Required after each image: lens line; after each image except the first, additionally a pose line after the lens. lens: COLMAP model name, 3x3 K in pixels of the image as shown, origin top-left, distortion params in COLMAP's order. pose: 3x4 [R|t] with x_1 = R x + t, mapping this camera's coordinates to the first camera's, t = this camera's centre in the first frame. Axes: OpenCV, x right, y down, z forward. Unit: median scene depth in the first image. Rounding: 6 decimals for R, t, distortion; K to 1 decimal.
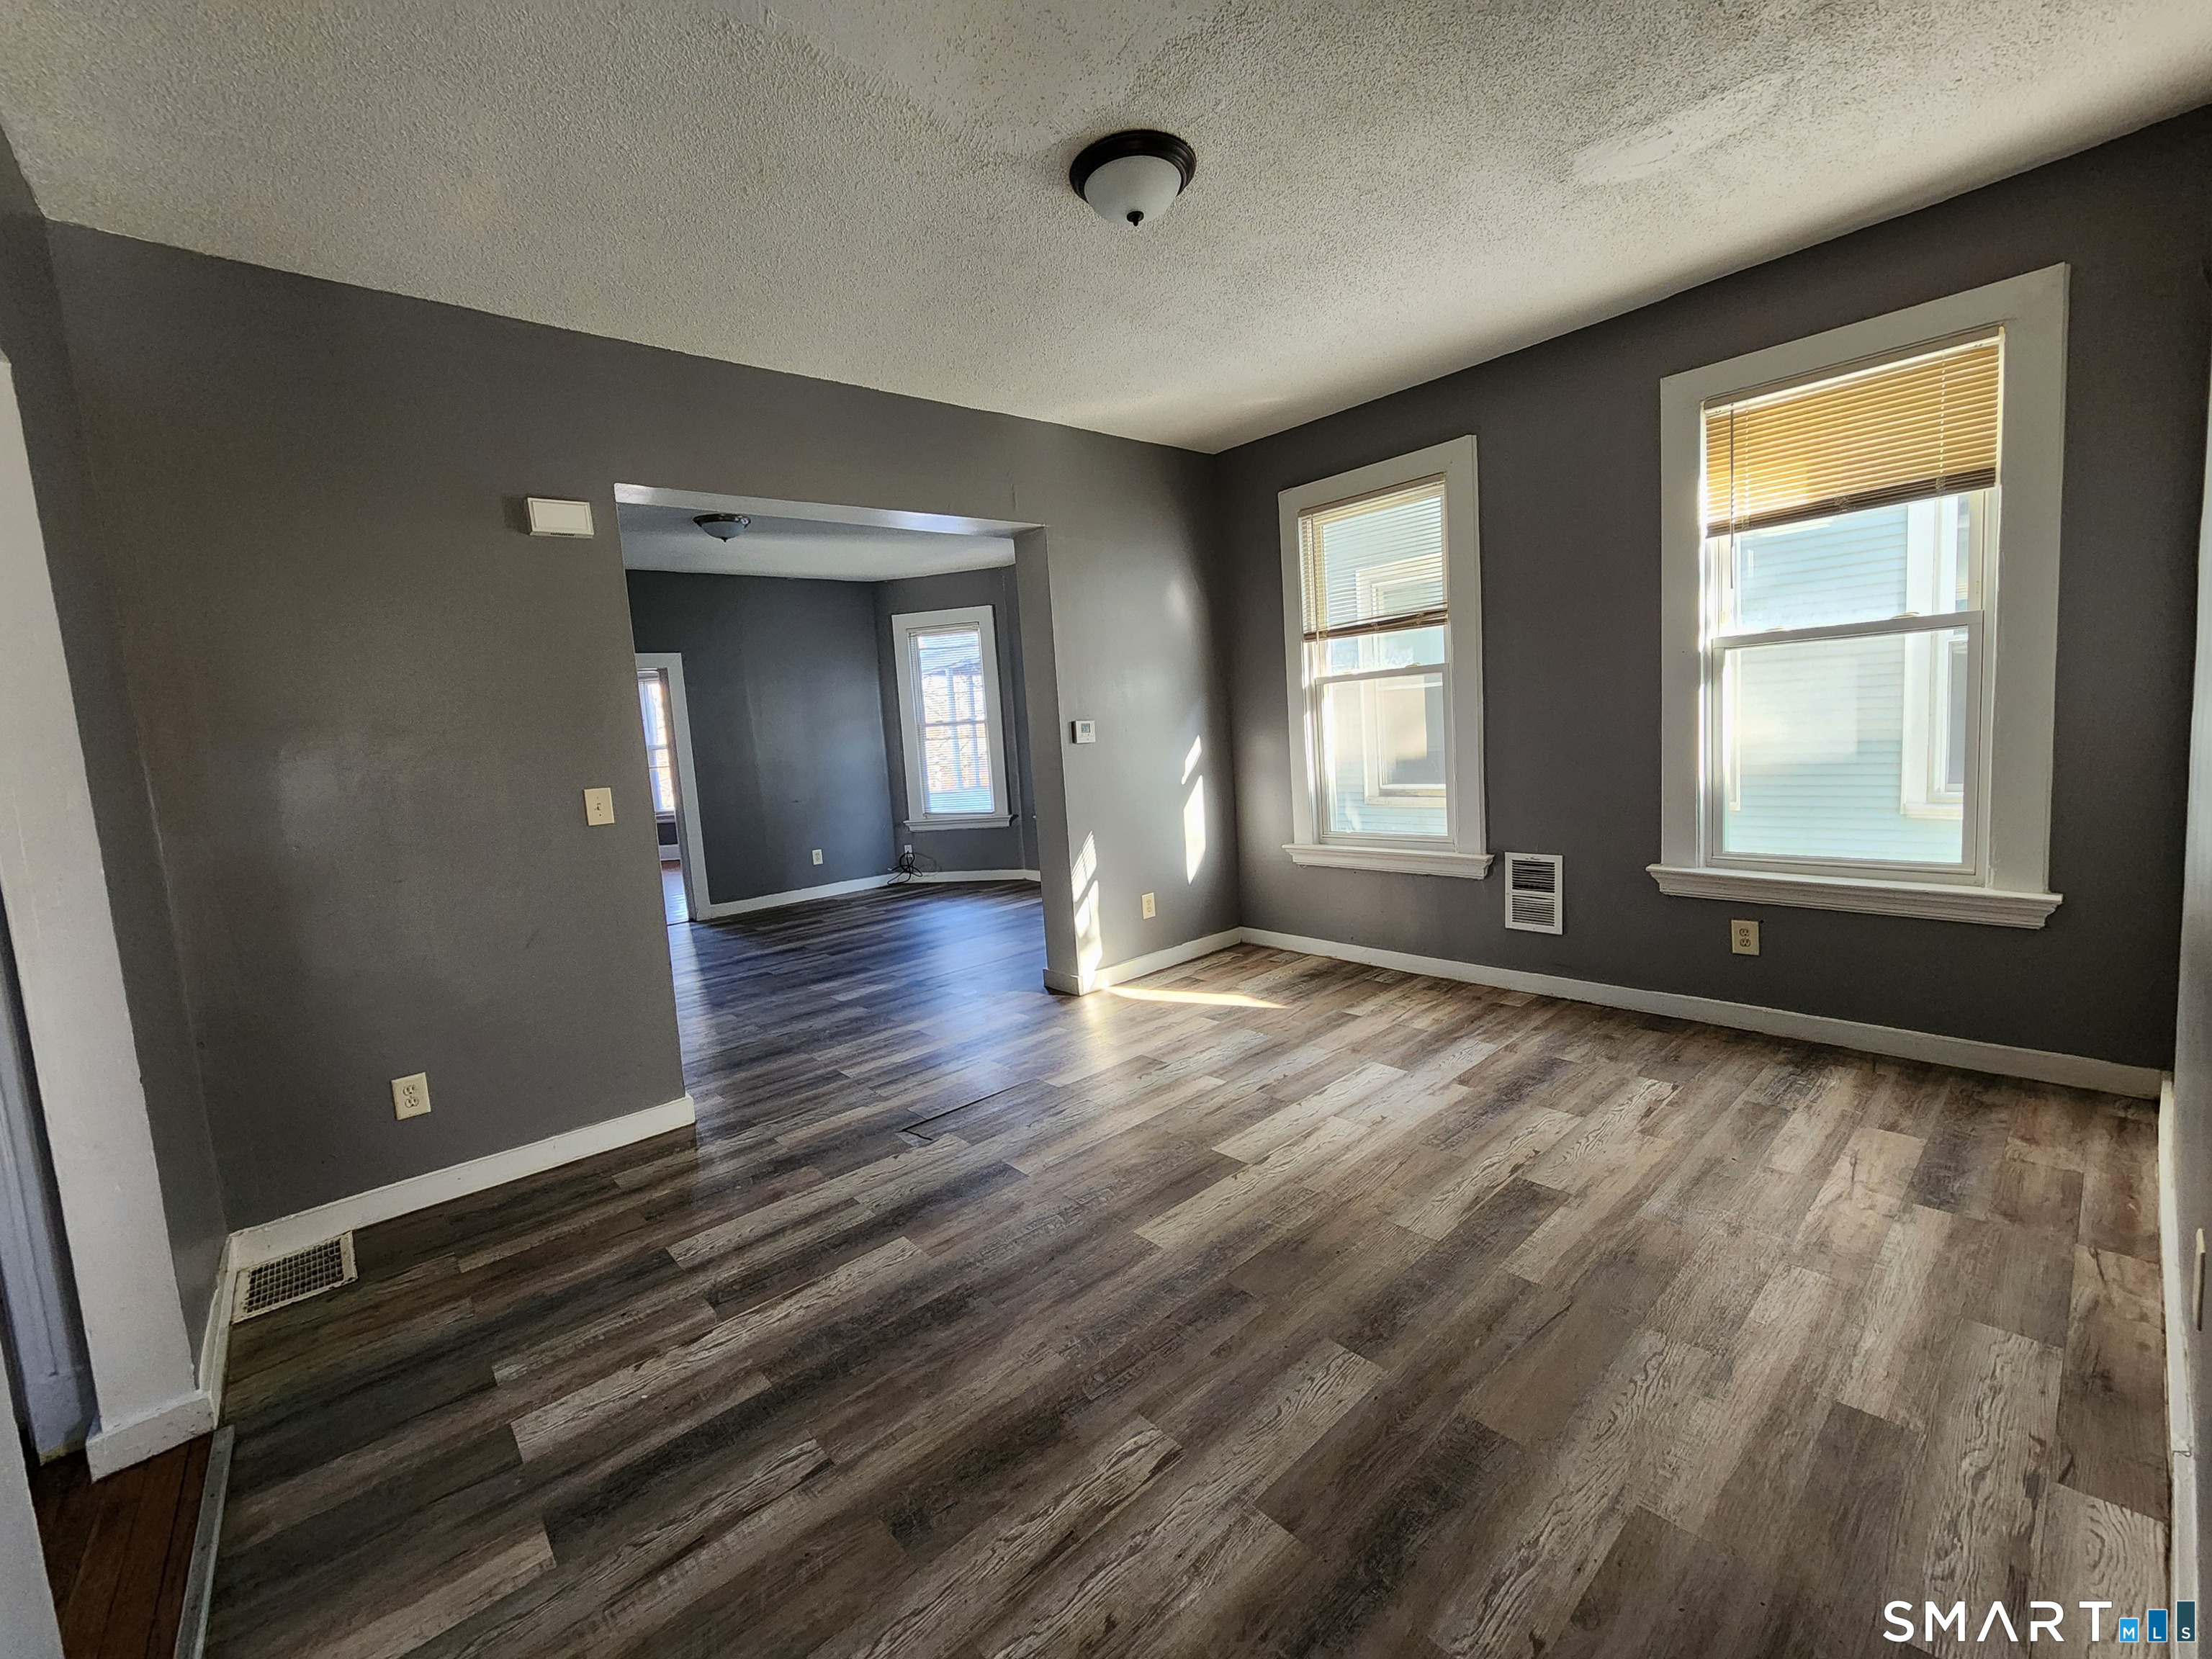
lens RADIAL K [[902.7, 0, 1091.2], [0, 902.7, 816.8], [0, 0, 1]] dist [-0.003681, -0.000651]
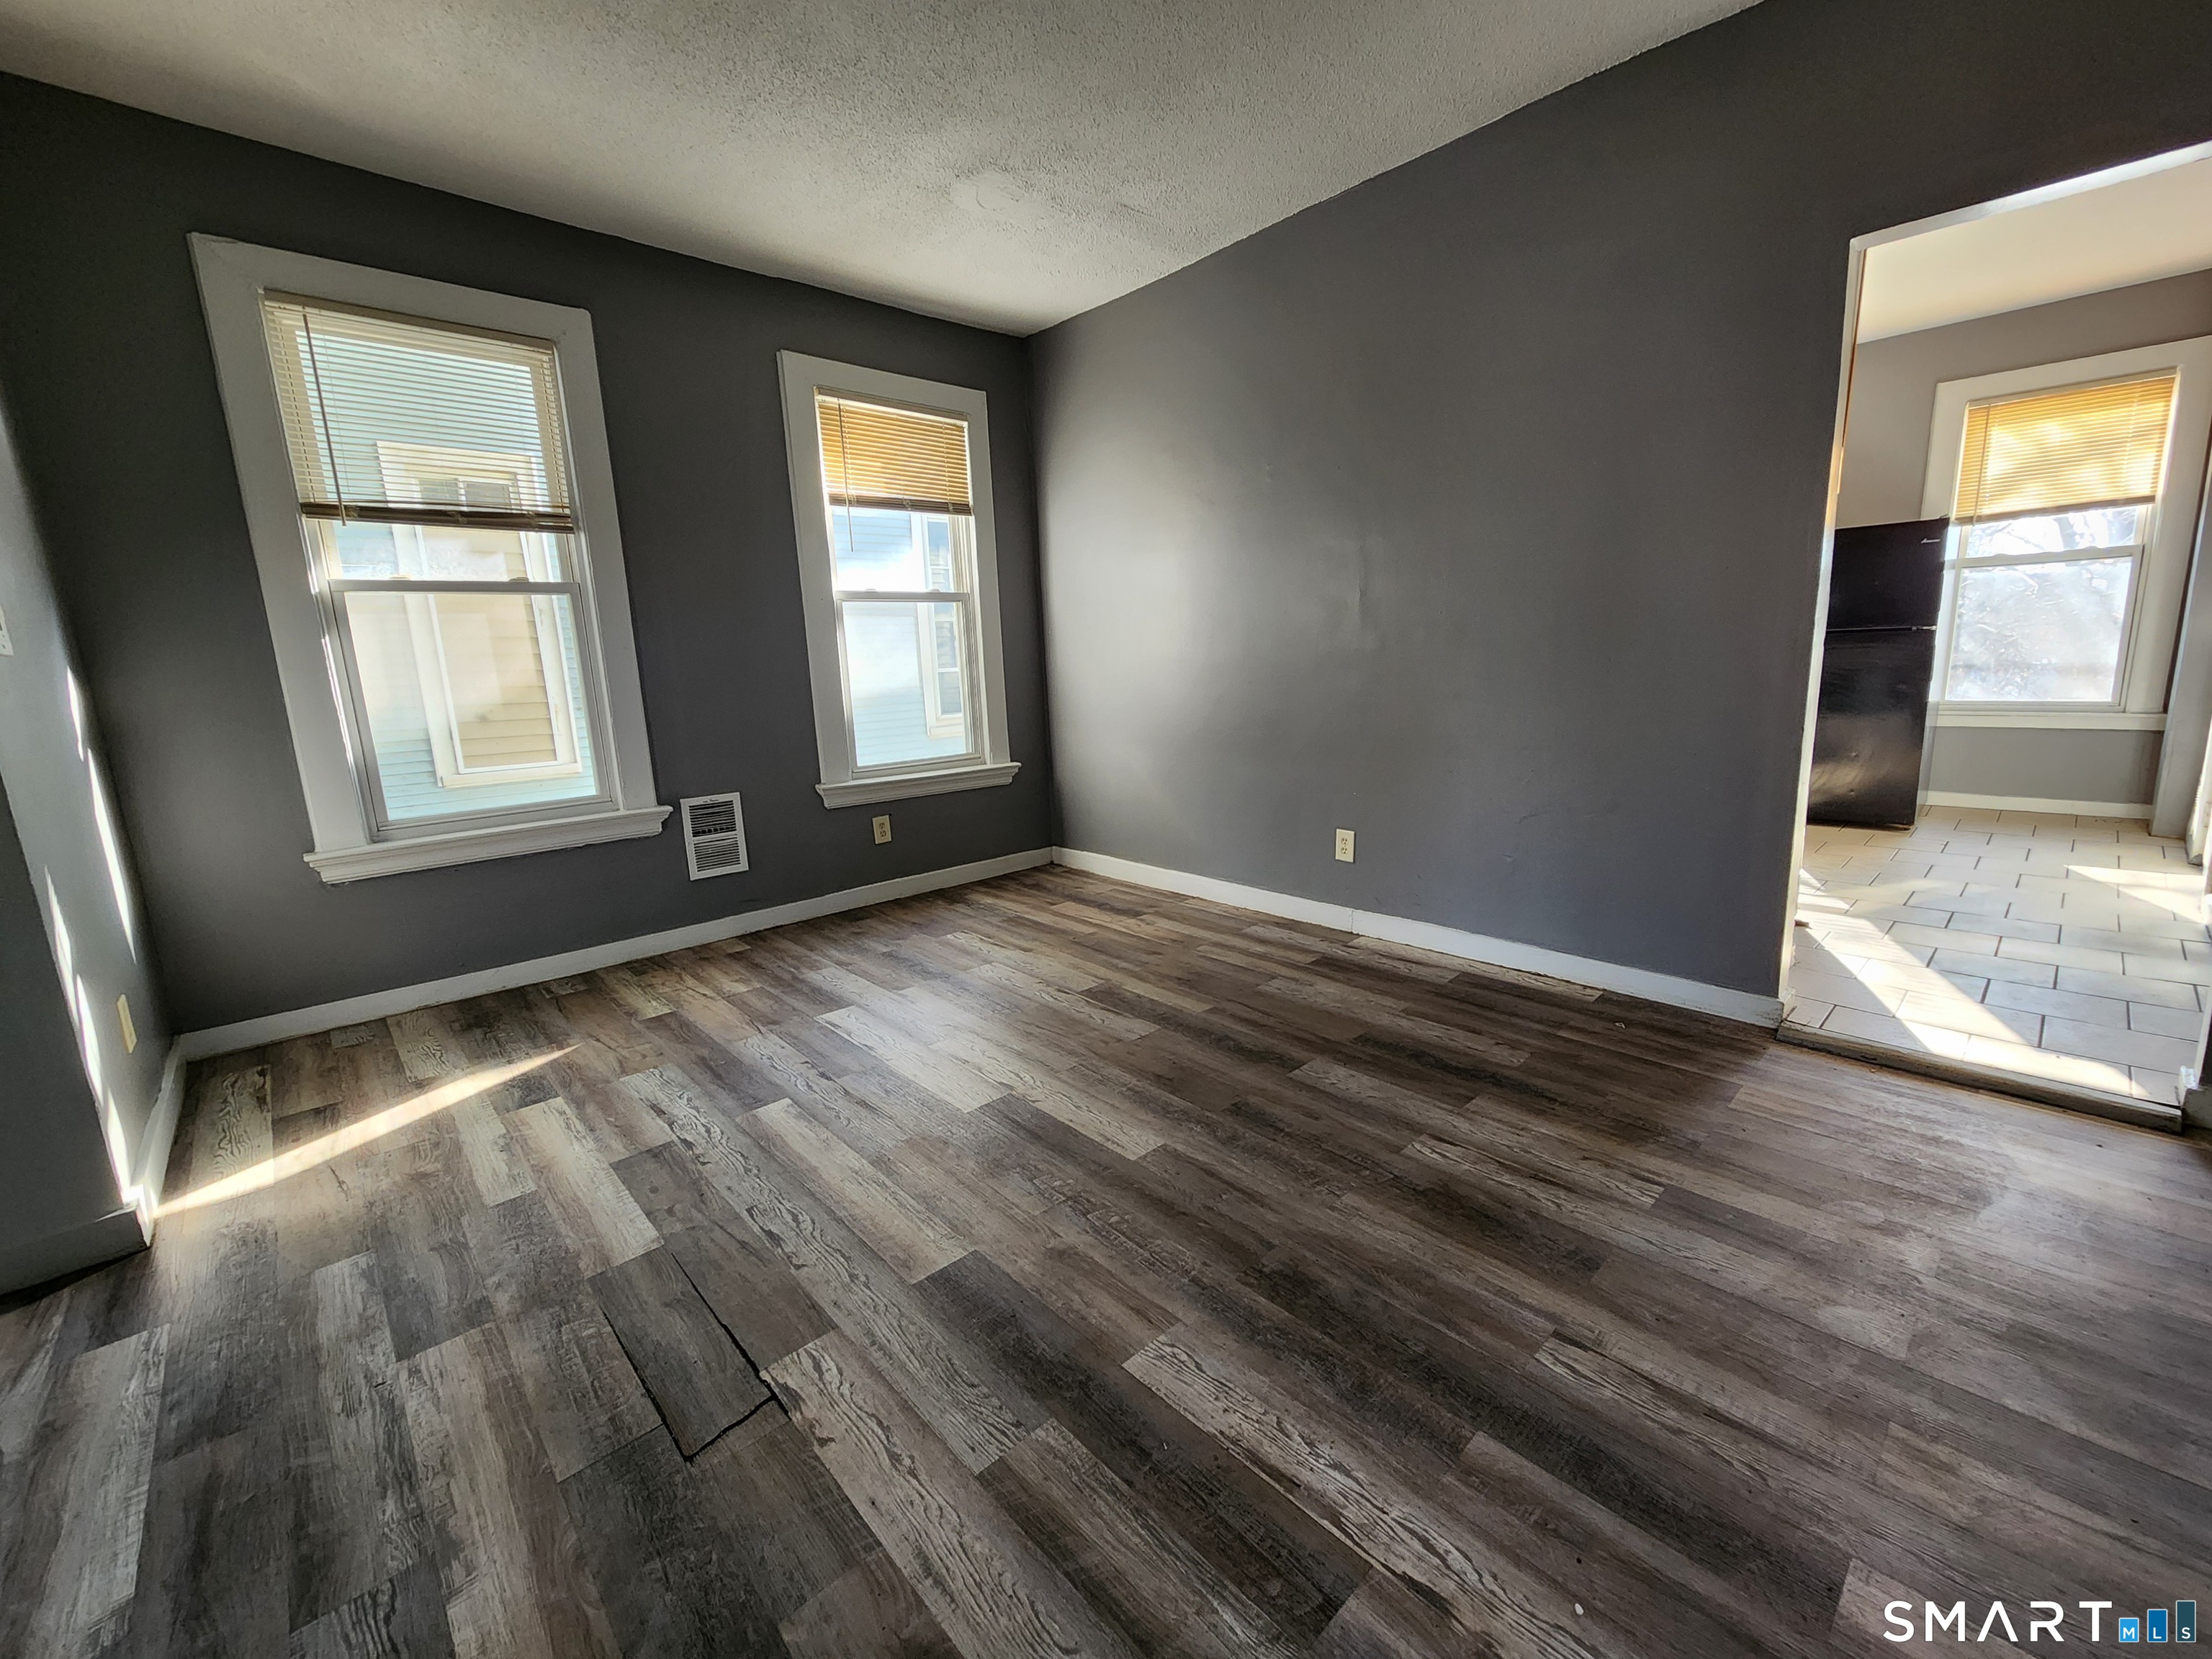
lens RADIAL K [[902.7, 0, 1114.1], [0, 902.7, 818.9], [0, 0, 1]] dist [-0.003681, -0.000651]
pose [[-0.028496, -0.114958, 0.992962, -0.576720], [0.134267, 0.983923, 0.117765, 0.011905], [-0.990535, 0.136678, -0.012602, 0.703794]]
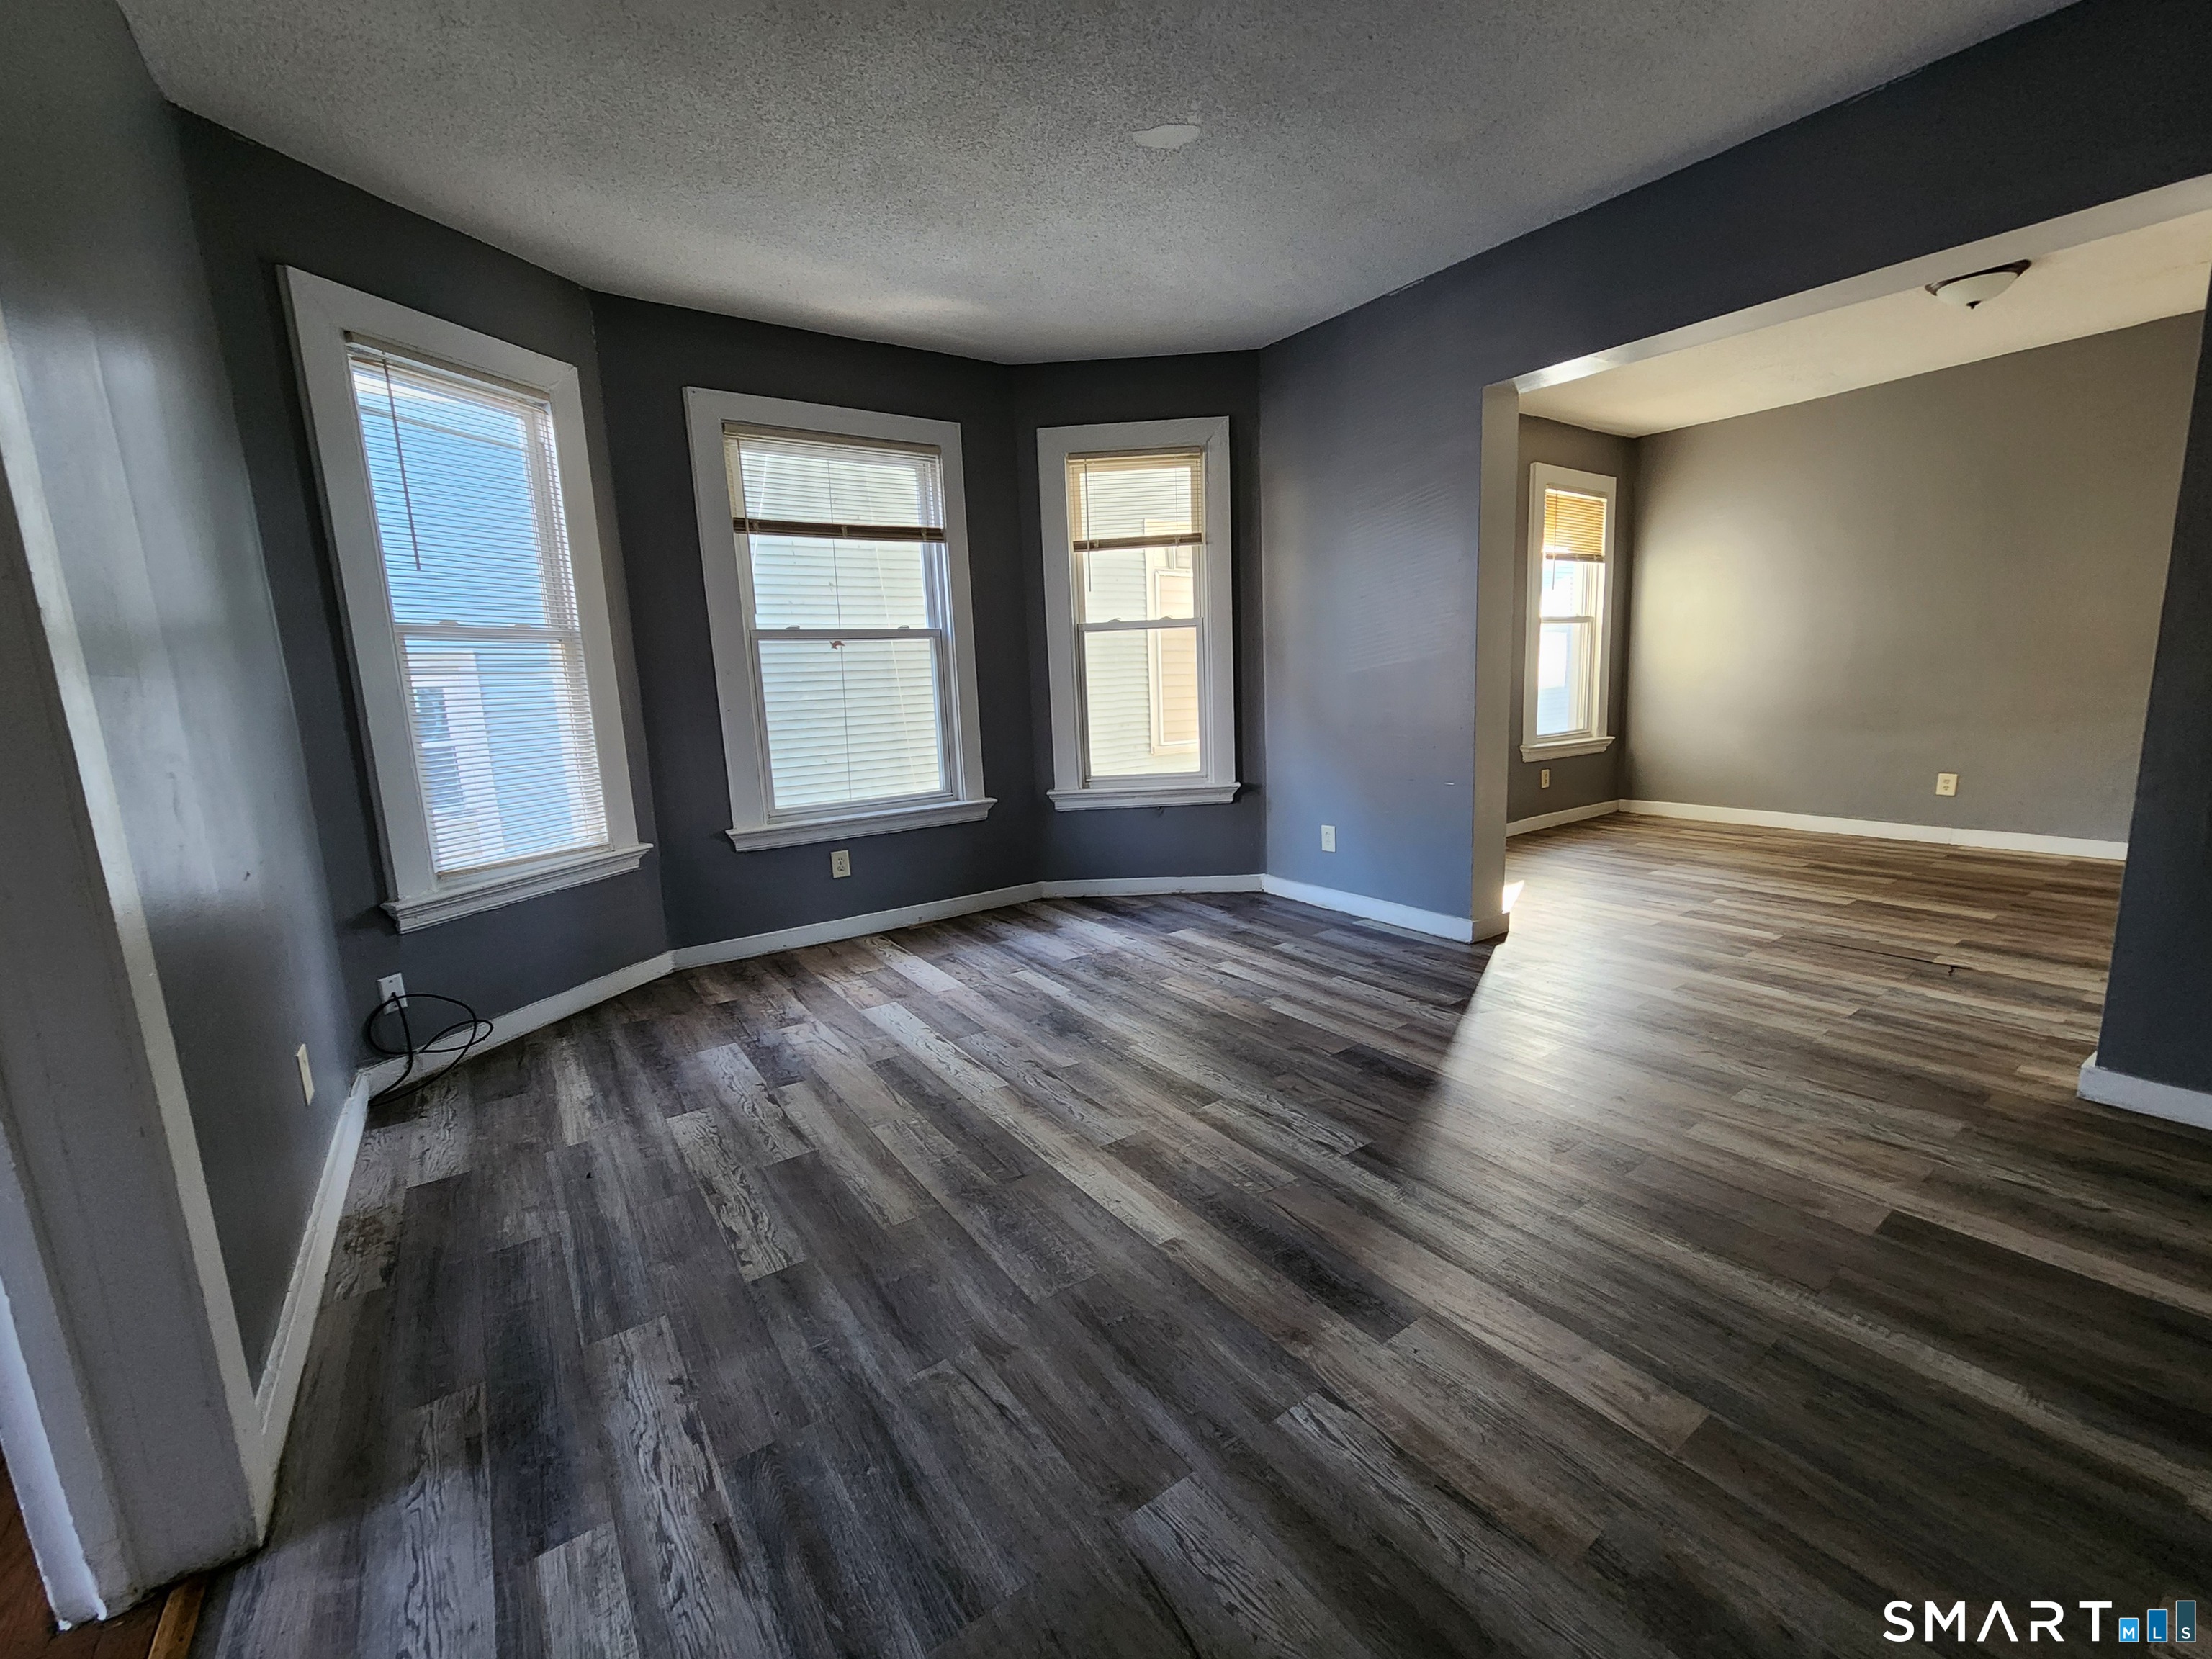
lens RADIAL K [[902.7, 0, 1122.0], [0, 902.7, 834.3], [0, 0, 1]] dist [-0.003681, -0.000651]
pose [[0.093146, -0.113604, 0.989150, -1.271026], [0.123157, 0.987154, 0.101778, -0.054386], [-0.988006, 0.112340, 0.105941, 1.732843]]
